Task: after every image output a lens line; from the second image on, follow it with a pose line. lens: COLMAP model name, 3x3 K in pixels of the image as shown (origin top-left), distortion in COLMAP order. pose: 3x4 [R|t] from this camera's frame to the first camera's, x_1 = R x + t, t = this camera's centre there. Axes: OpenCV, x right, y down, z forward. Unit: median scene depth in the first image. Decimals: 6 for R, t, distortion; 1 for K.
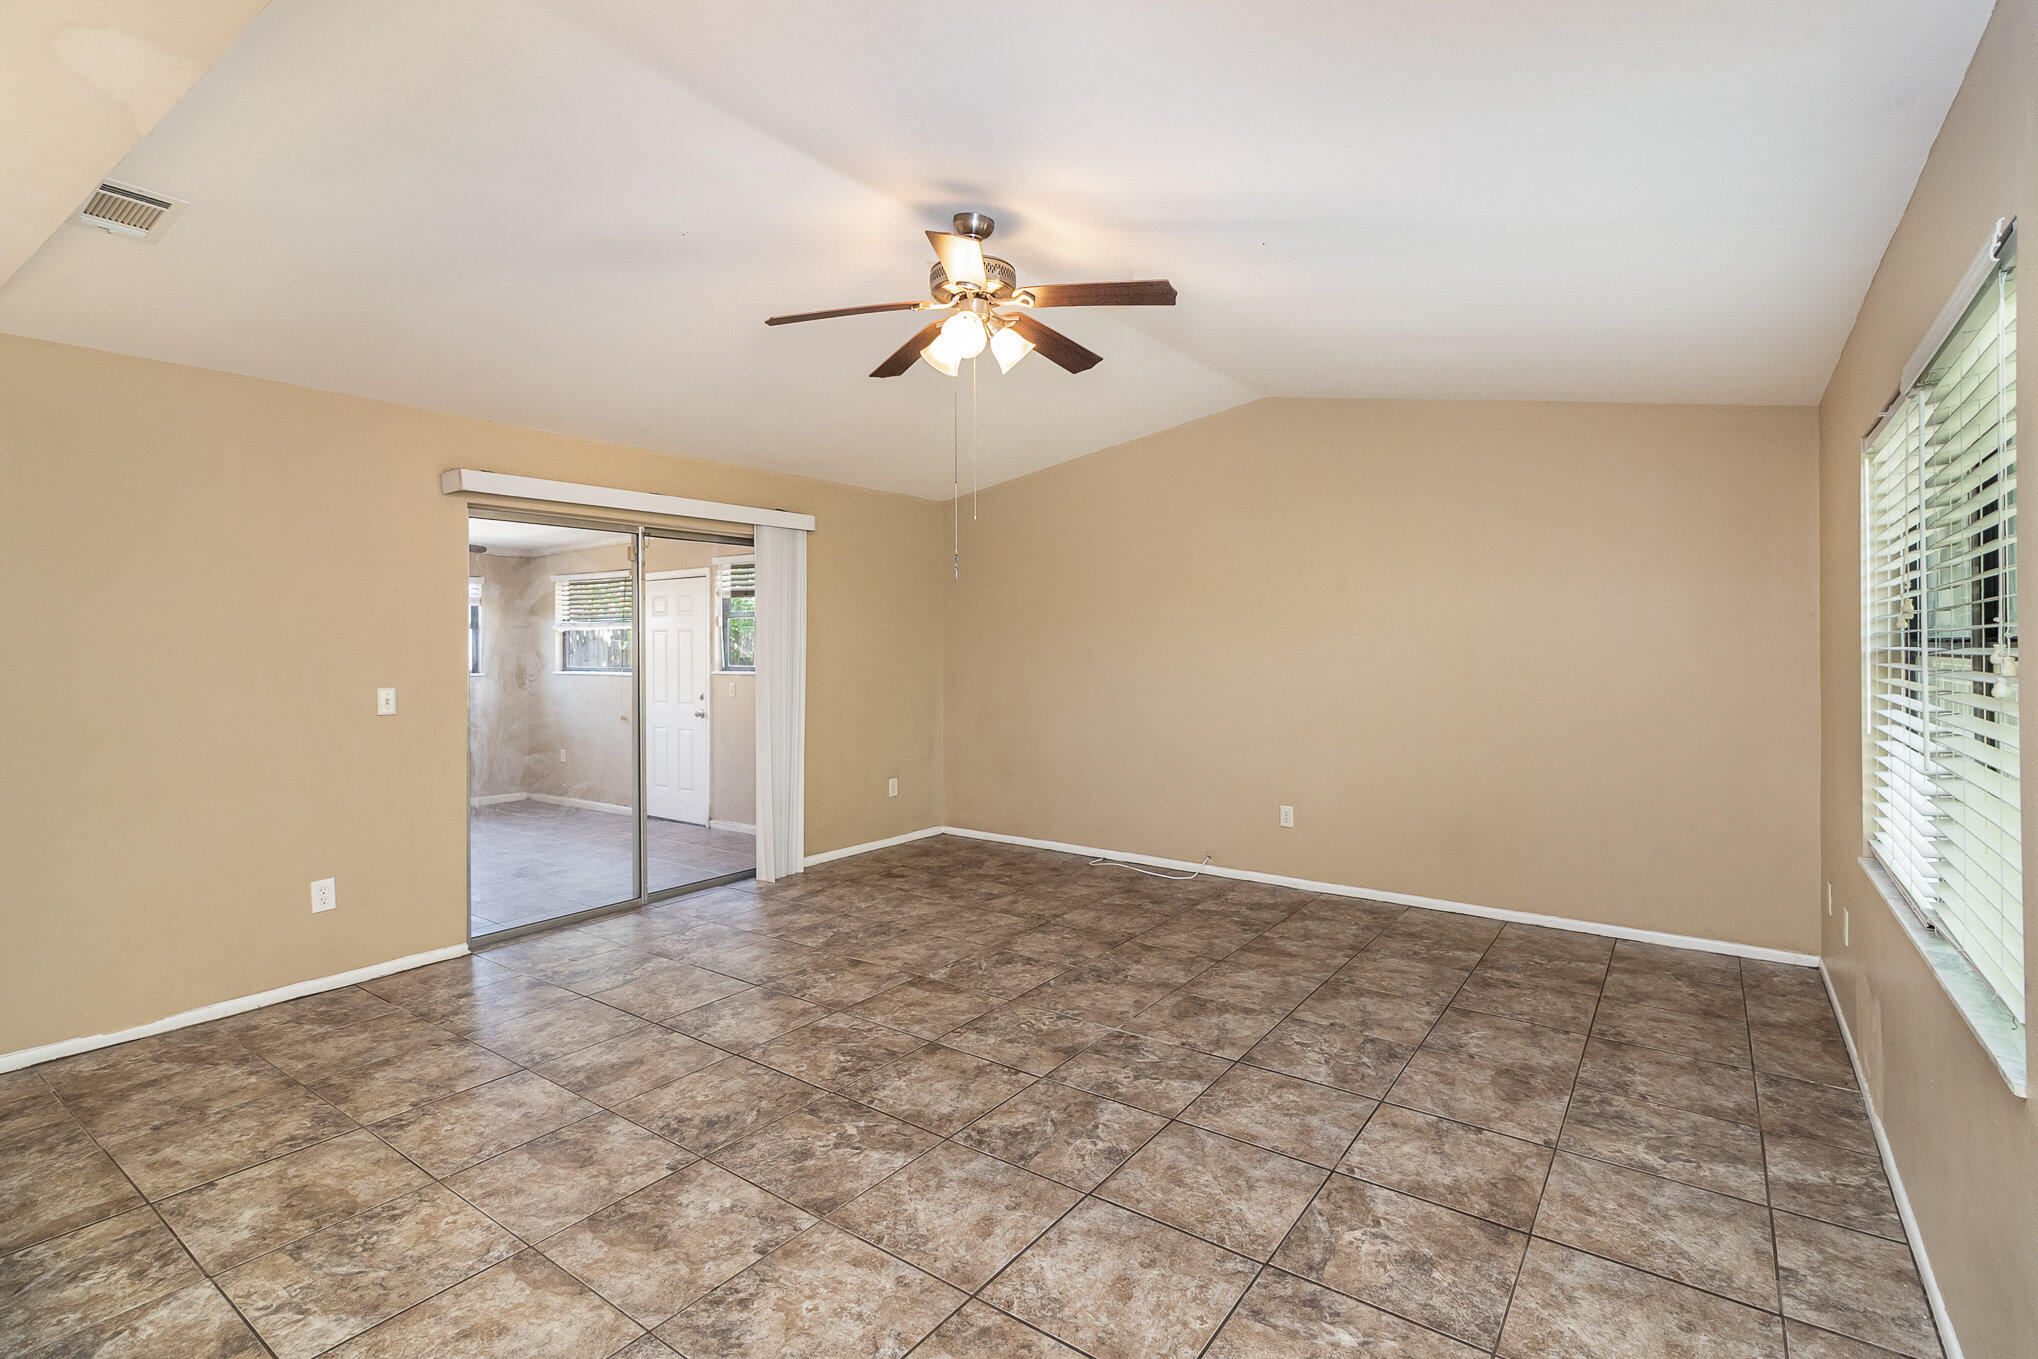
lens RADIAL K [[955.5, 0, 1034.3], [0, 955.5, 655.0], [0, 0, 1]] dist [0.001776, -0.000272]
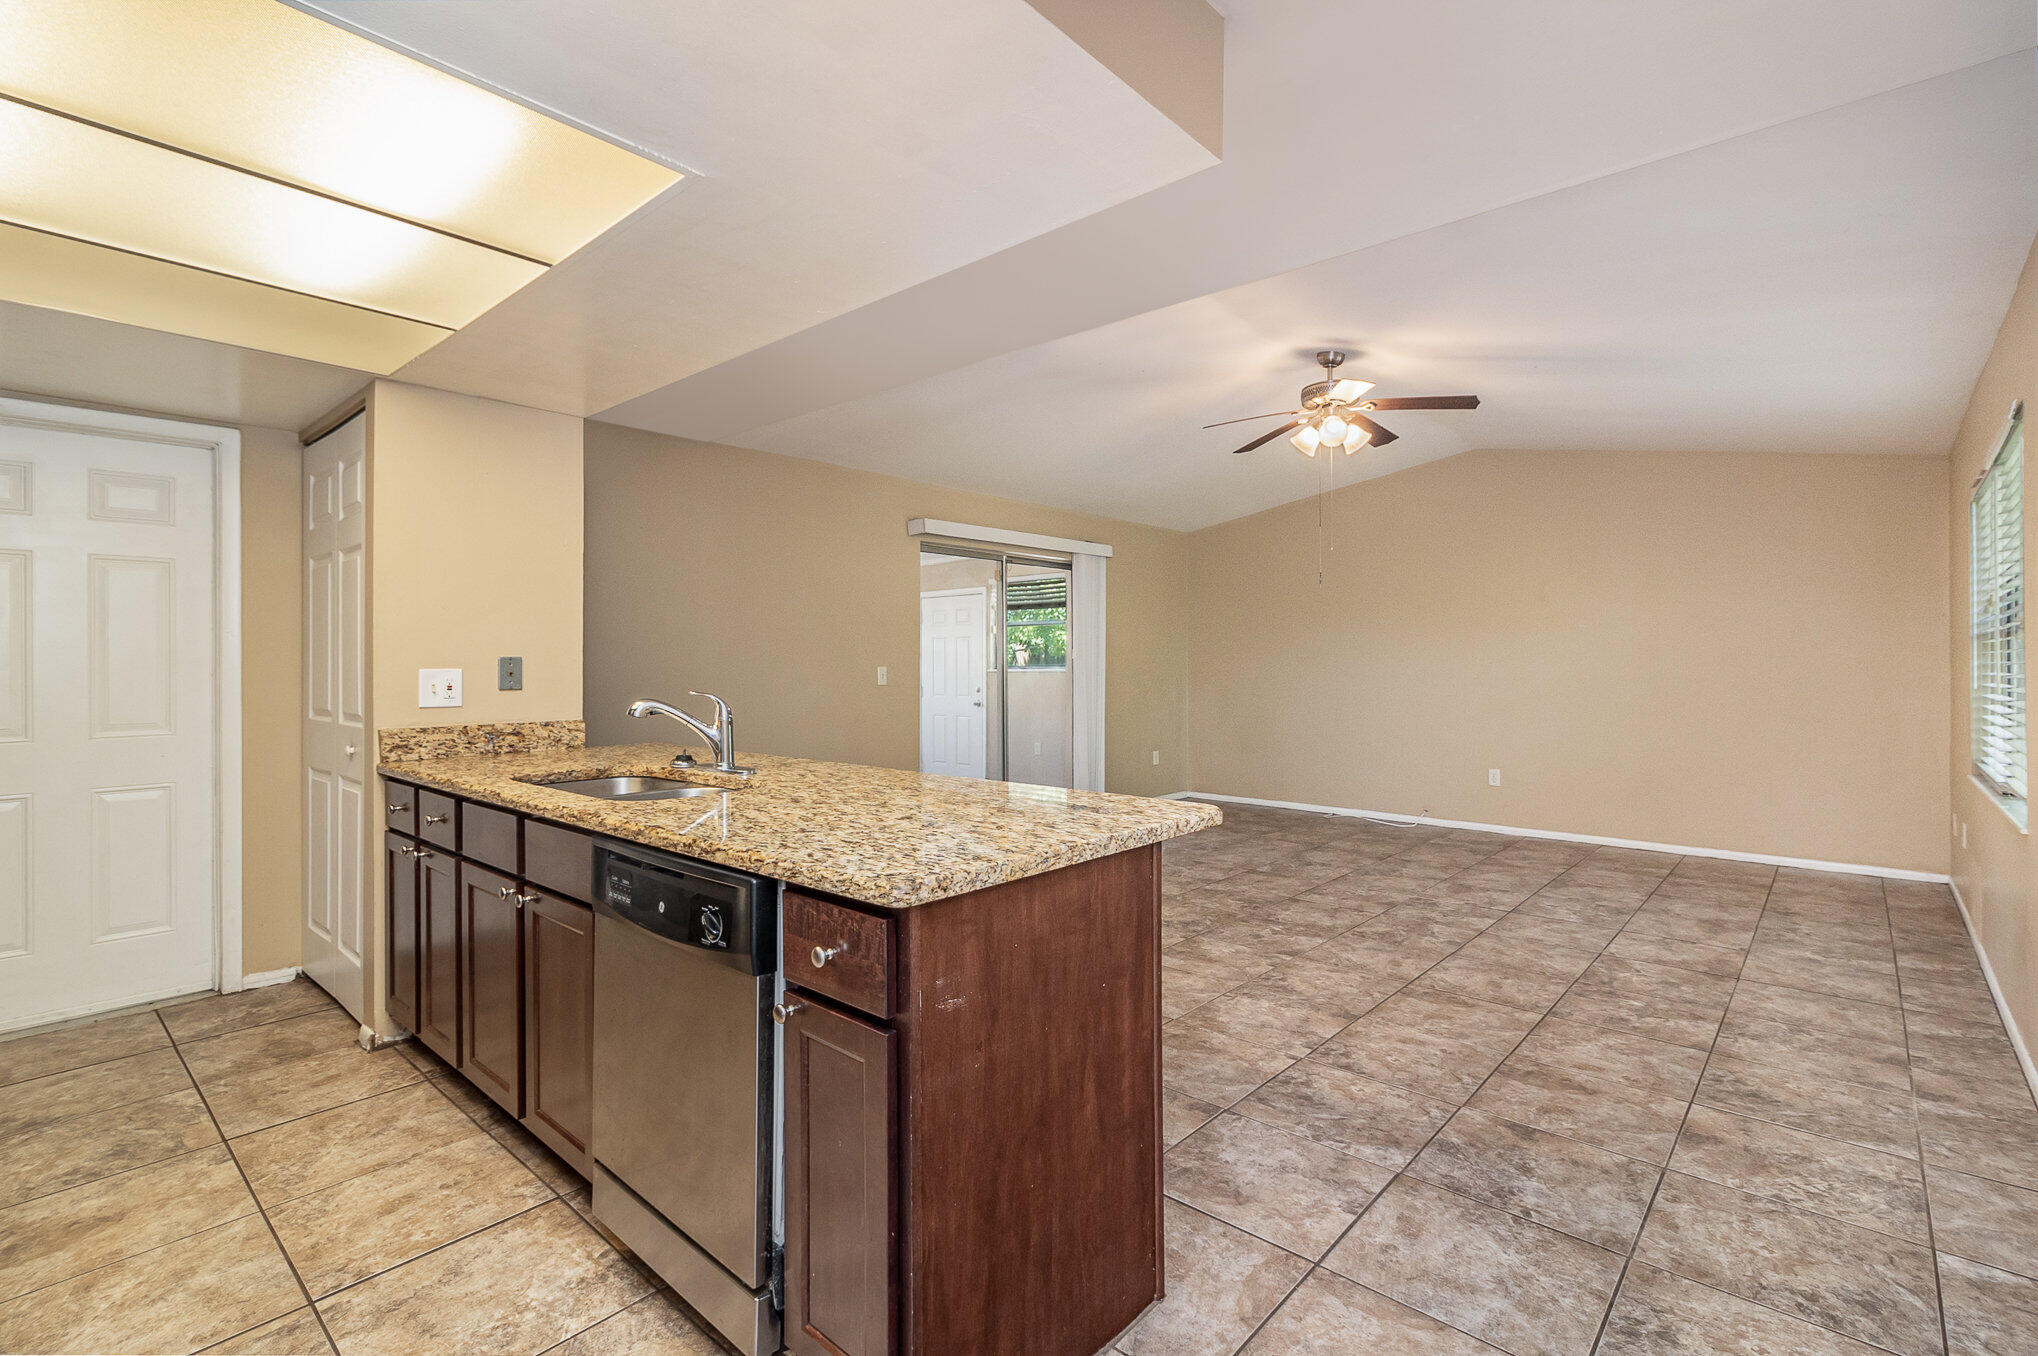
lens RADIAL K [[931.0, 0, 1025.5], [0, 931.0, 671.2], [0, 0, 1]] dist [-0.001678, 0.000051]
pose [[0.993321, 0.002712, -0.115350, -0.370631], [-0.003051, 0.999992, -0.002759, 0.056762], [0.115342, 0.003093, 0.993321, -0.526746]]
